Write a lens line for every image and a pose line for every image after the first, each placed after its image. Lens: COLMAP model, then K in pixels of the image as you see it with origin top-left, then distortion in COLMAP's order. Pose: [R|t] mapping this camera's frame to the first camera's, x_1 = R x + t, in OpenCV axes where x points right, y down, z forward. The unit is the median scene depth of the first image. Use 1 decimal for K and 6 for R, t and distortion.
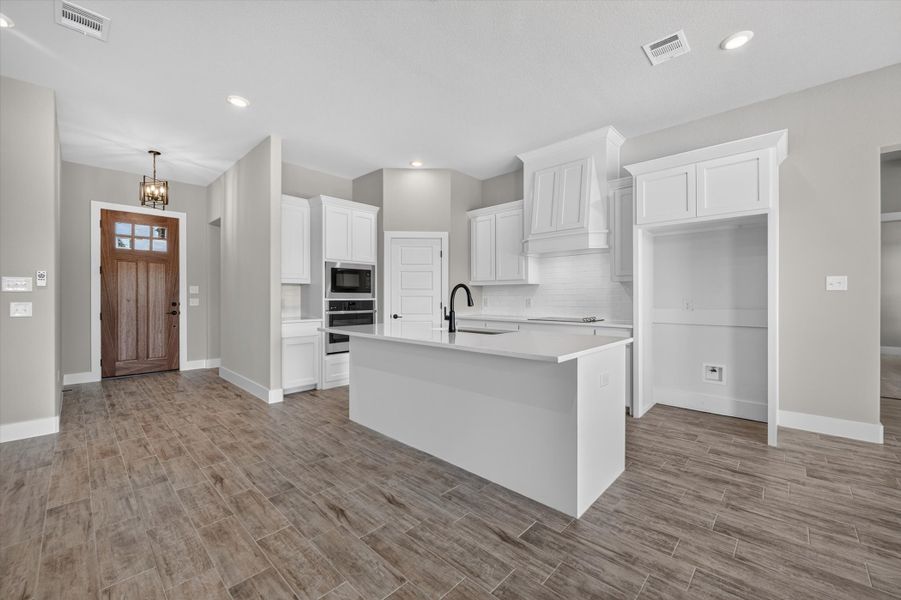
lens RADIAL K [[359.1, 0, 456.0], [0, 359.1, 297.2], [0, 0, 1]] dist [-0.008096, -0.000739]
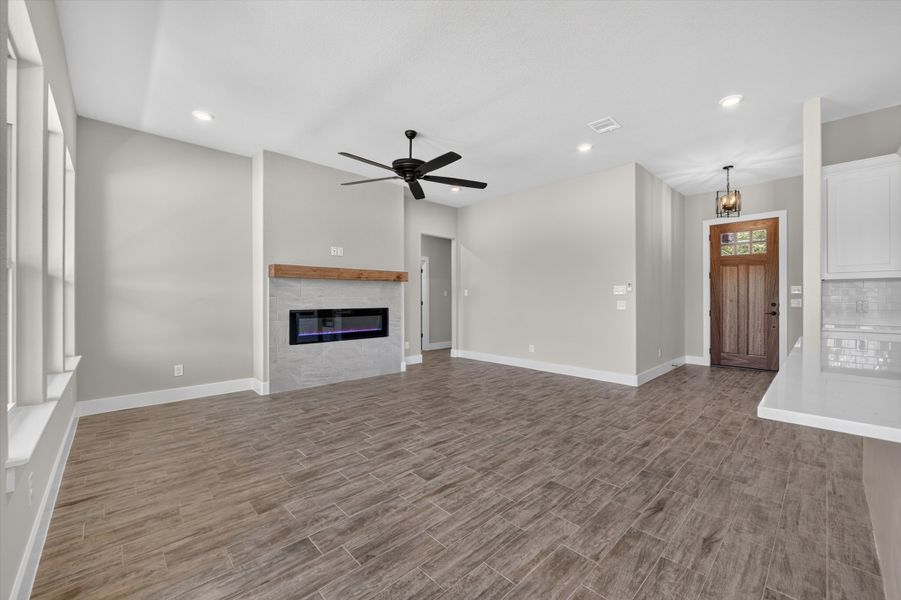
lens RADIAL K [[359.1, 0, 453.3], [0, 359.1, 300.1], [0, 0, 1]] dist [-0.008096, -0.000739]
pose [[-0.057817, 0.005653, -0.998311, 0.491424], [0.001061, 0.999984, 0.005601, 0.000678], [0.998327, -0.000736, -0.057822, 0.326547]]
